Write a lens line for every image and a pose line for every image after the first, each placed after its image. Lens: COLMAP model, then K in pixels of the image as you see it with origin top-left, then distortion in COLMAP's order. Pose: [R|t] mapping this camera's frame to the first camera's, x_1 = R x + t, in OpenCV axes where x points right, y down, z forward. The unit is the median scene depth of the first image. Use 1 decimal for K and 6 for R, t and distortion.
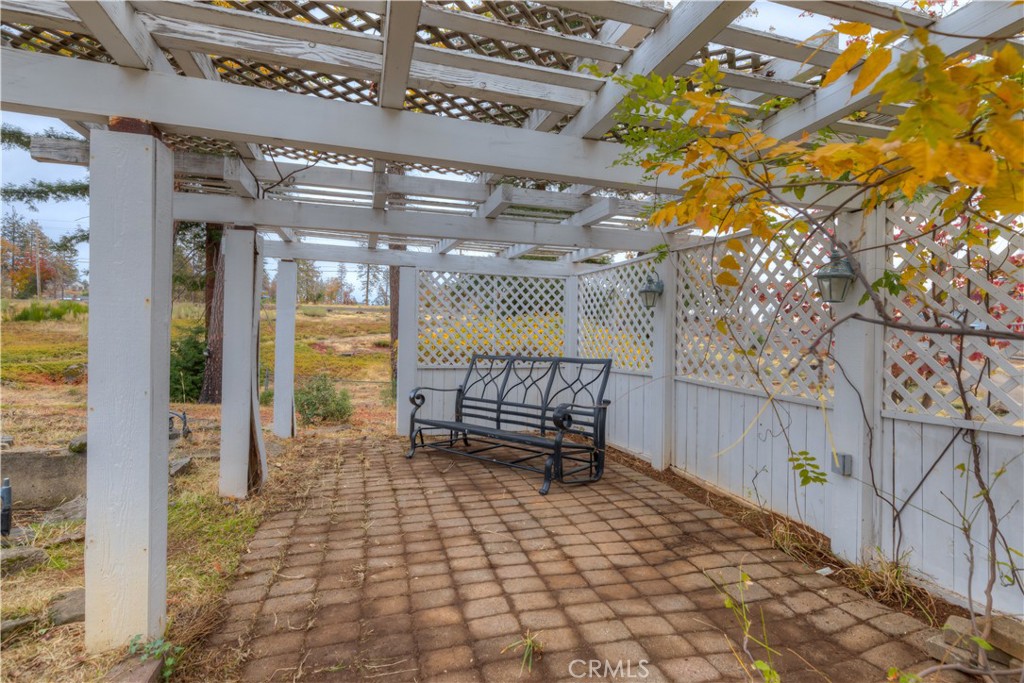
lens RADIAL K [[490.9, 0, 510.5], [0, 490.9, 338.9], [0, 0, 1]] dist [0.005363, 0.000366]
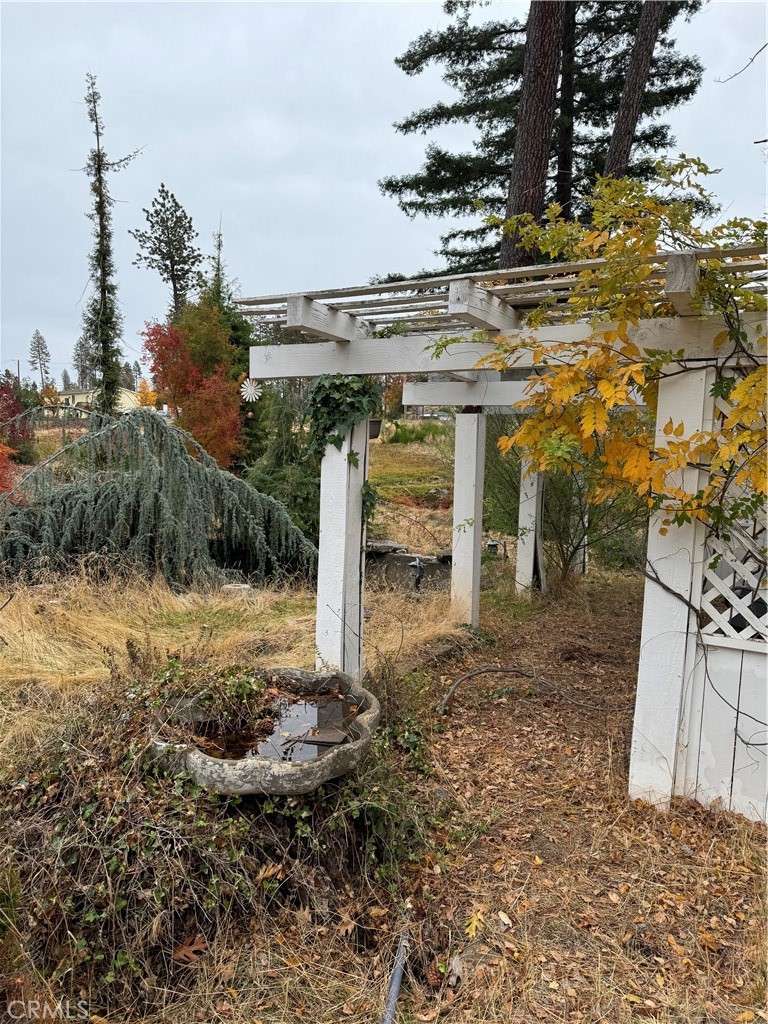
lens RADIAL K [[722.5, 0, 382.9], [0, 722.5, 513.6], [0, 0, 1]] dist [0.076332, -0.087826]
pose [[0.704484, 0.064207, -0.706810, 0.090076], [-0.010167, 0.996710, 0.080408, -0.014715], [0.709647, -0.049460, 0.702819, -0.111202]]
